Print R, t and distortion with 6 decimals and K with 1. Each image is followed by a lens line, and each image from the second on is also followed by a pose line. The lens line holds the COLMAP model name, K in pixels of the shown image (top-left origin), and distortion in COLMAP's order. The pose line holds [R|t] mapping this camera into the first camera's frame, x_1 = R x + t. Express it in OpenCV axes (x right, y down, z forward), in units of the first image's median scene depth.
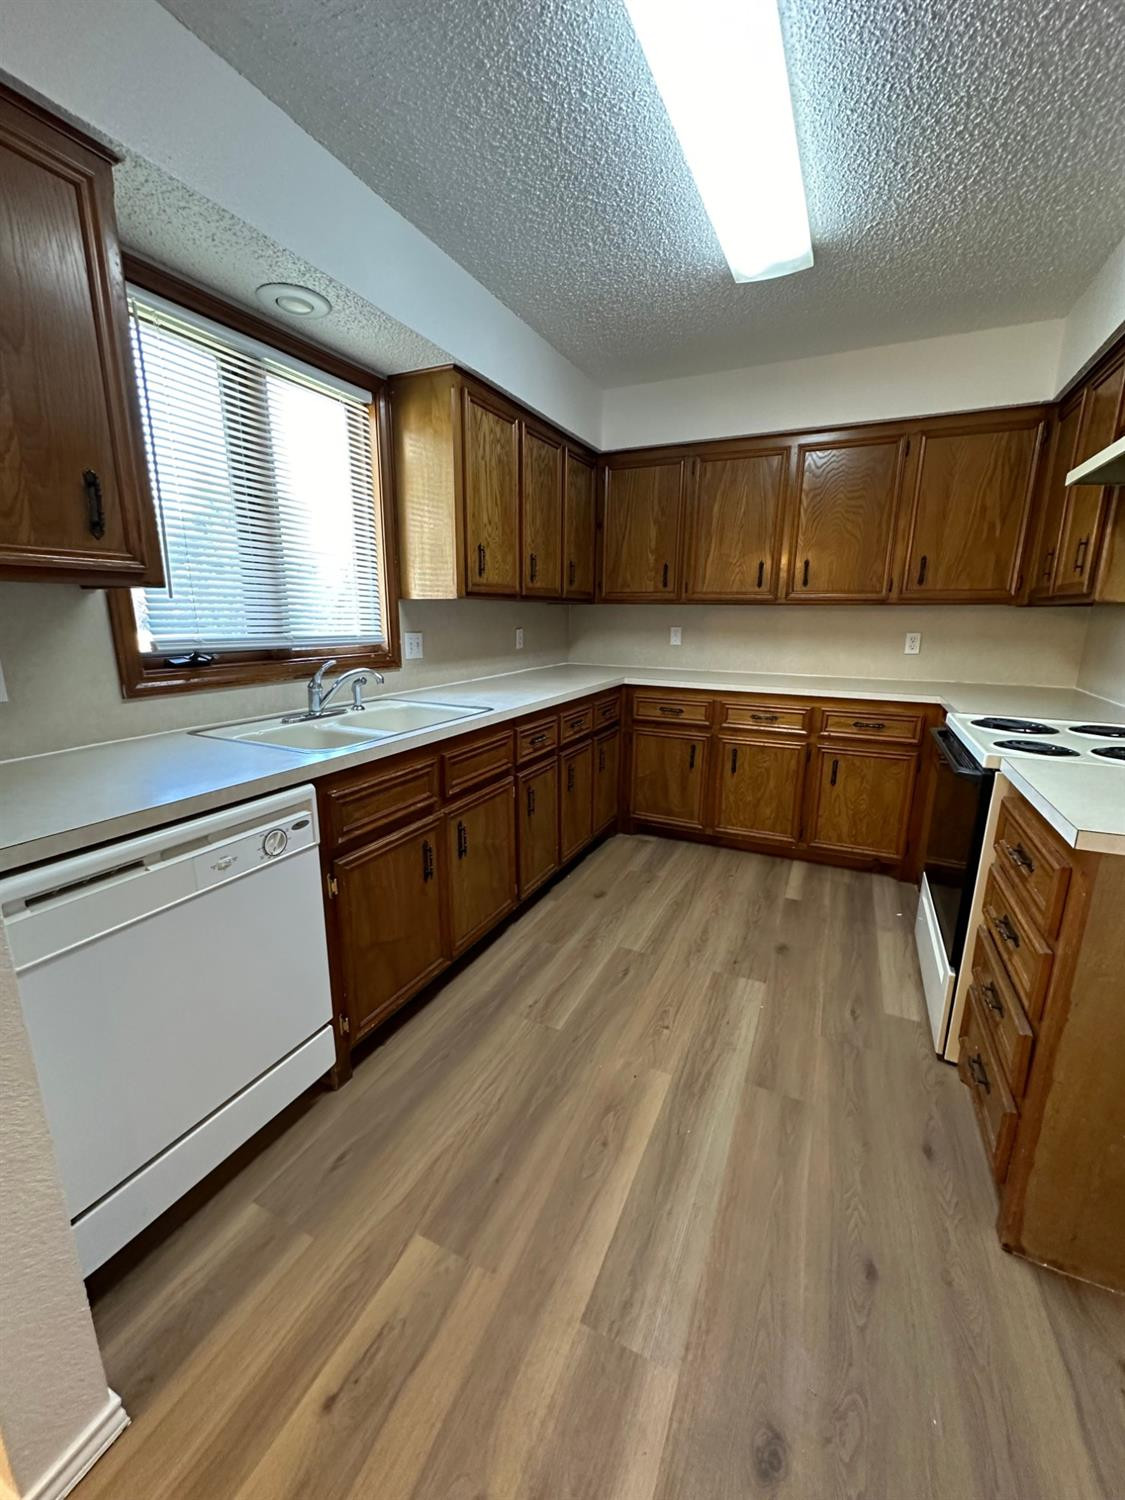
lens RADIAL K [[599.1, 0, 562.5], [0, 599.1, 750.0], [0, 0, 1]] dist [-0.001671, 0.000321]
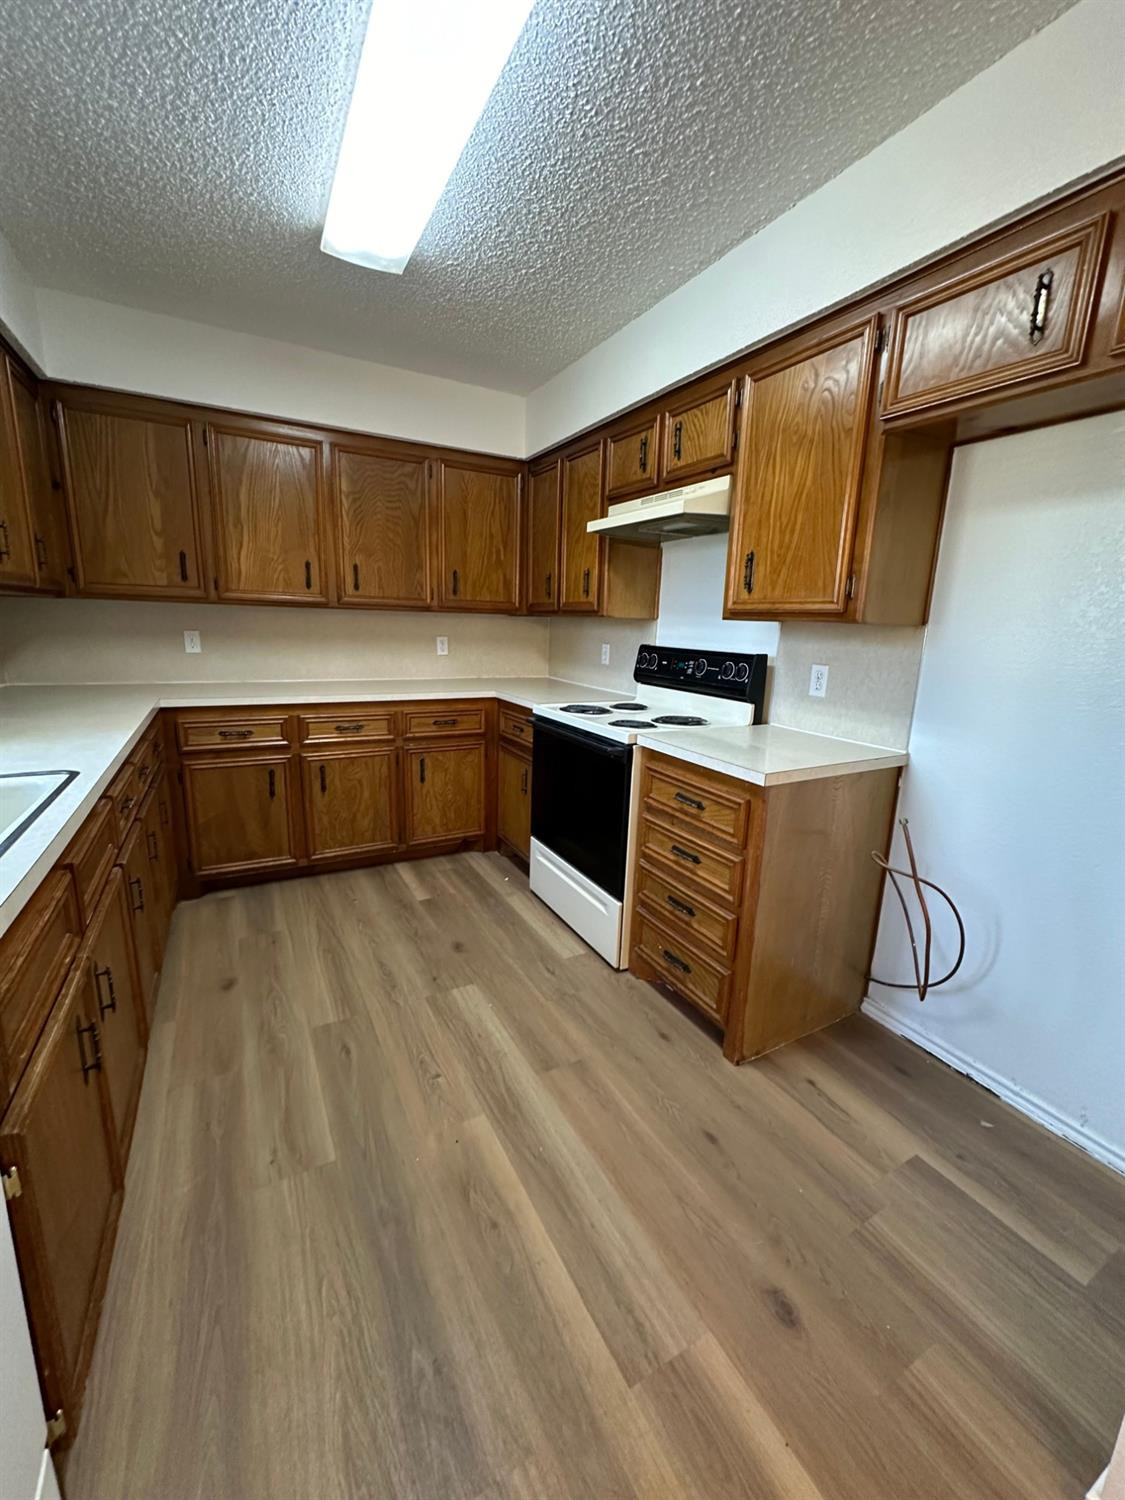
lens RADIAL K [[599.1, 0, 562.5], [0, 599.1, 750.0], [0, 0, 1]] dist [-0.001671, 0.000321]
pose [[0.586109, -0.159510, 0.794376, -0.234874], [0.154794, 0.984415, 0.083459, -0.048149], [-0.795308, 0.074049, 0.601666, 0.168382]]
